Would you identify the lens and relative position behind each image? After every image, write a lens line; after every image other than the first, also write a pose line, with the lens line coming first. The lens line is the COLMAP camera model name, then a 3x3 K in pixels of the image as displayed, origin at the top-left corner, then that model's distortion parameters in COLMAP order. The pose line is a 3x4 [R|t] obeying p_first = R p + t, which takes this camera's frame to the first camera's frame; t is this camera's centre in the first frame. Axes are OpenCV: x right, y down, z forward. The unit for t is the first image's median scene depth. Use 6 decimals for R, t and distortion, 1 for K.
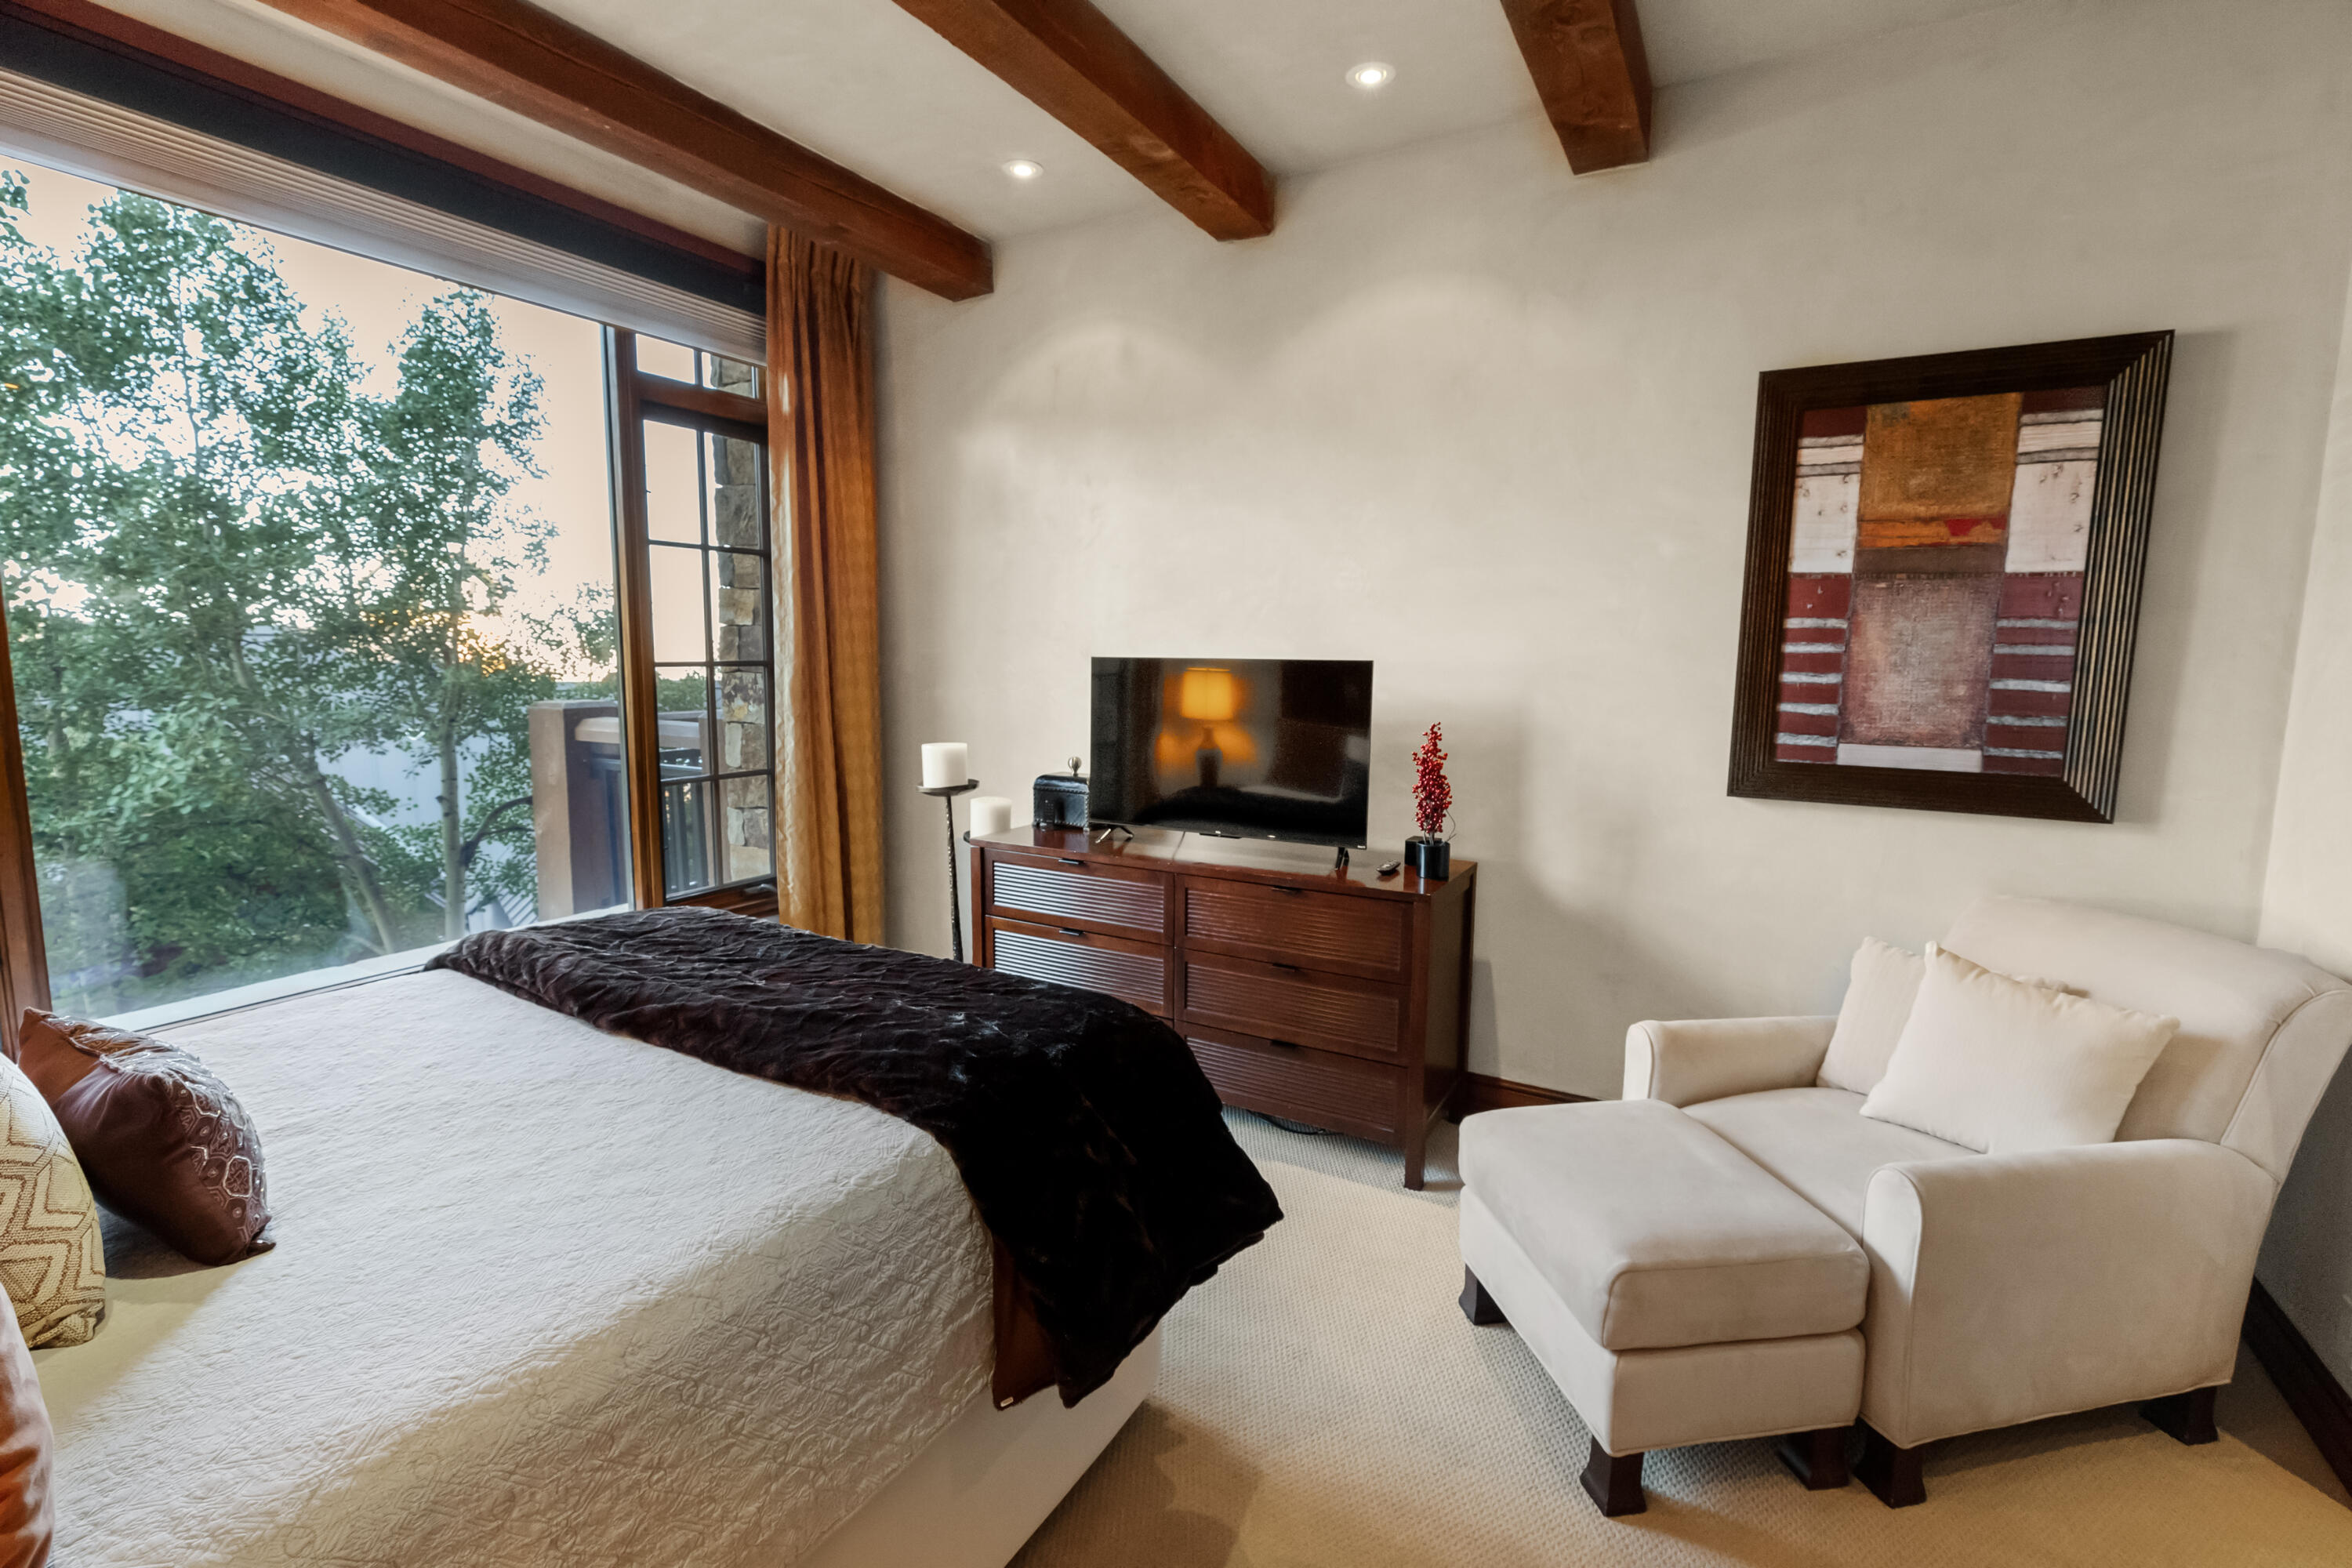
lens RADIAL K [[1028.5, 0, 1176.0], [0, 1028.5, 784.0], [0, 0, 1]] dist [-0.000426, -0.000030]
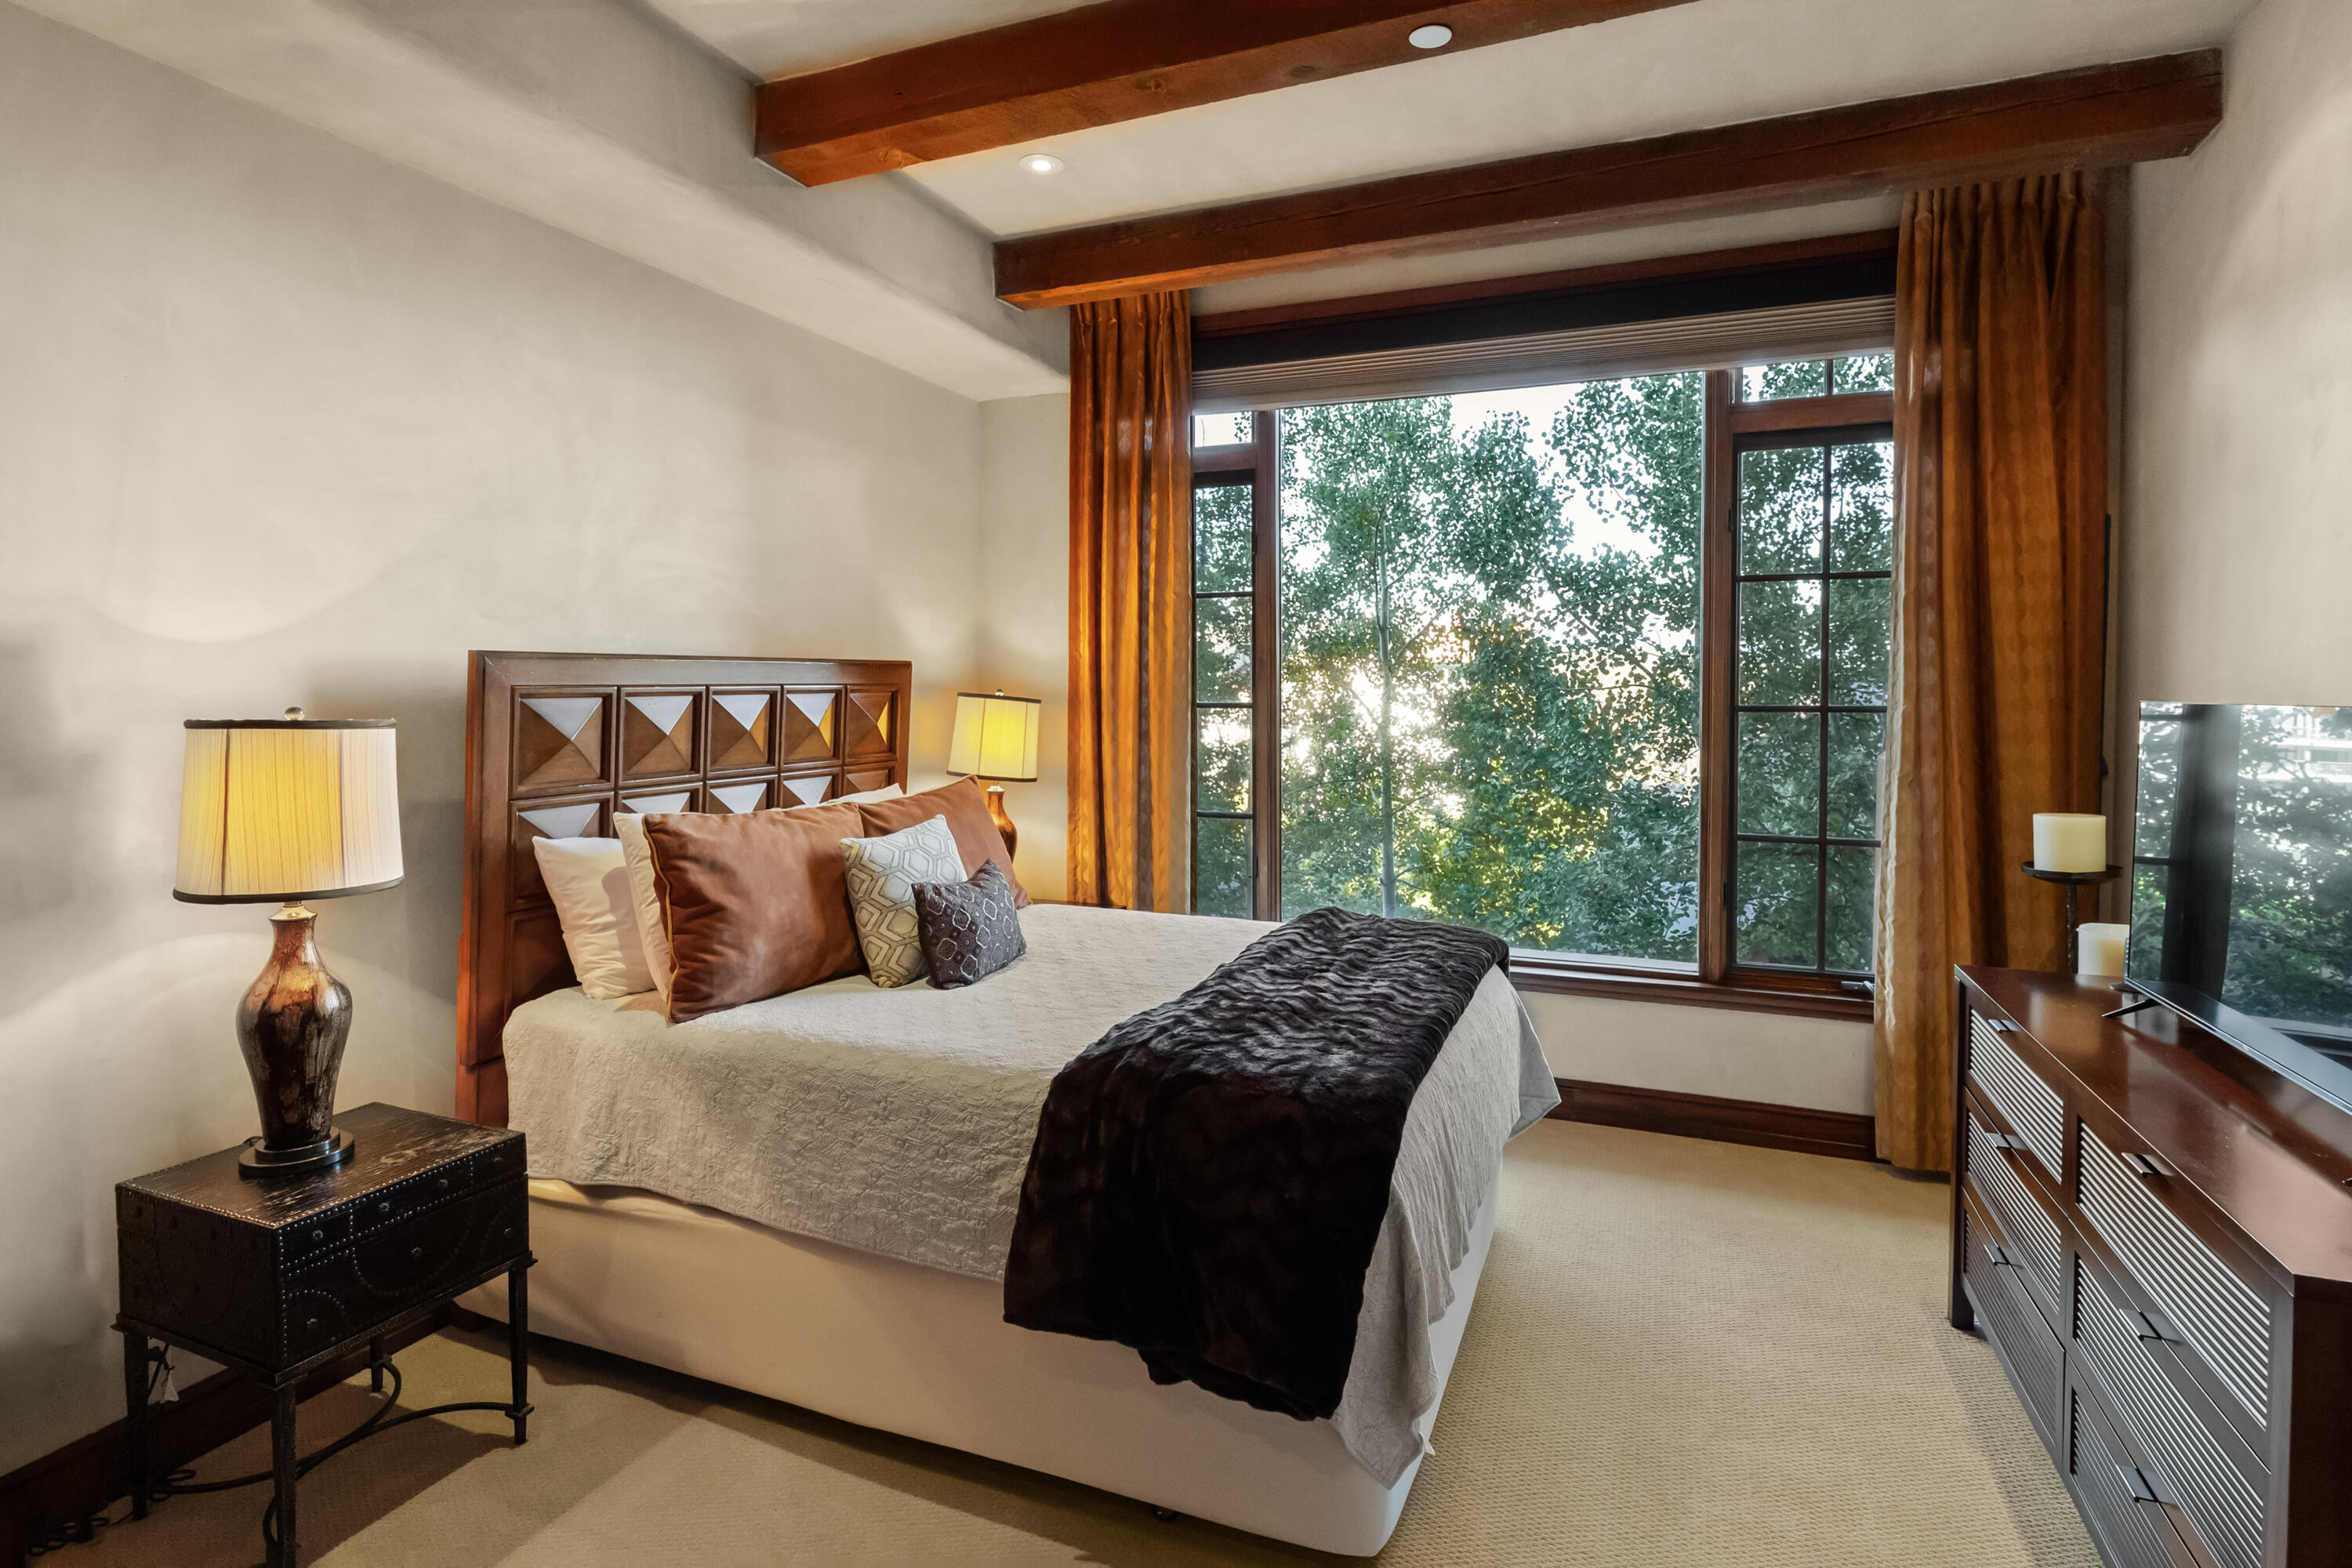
lens RADIAL K [[1159.5, 0, 1172.9], [0, 1159.5, 730.9], [0, 0, 1]] dist [0.000207, -0.000130]
pose [[0.140412, 0.023196, -0.989821, 0.455786], [-0.124362, 0.992221, 0.005611, -0.037548], [0.982252, 0.122308, 0.142204, 0.339721]]
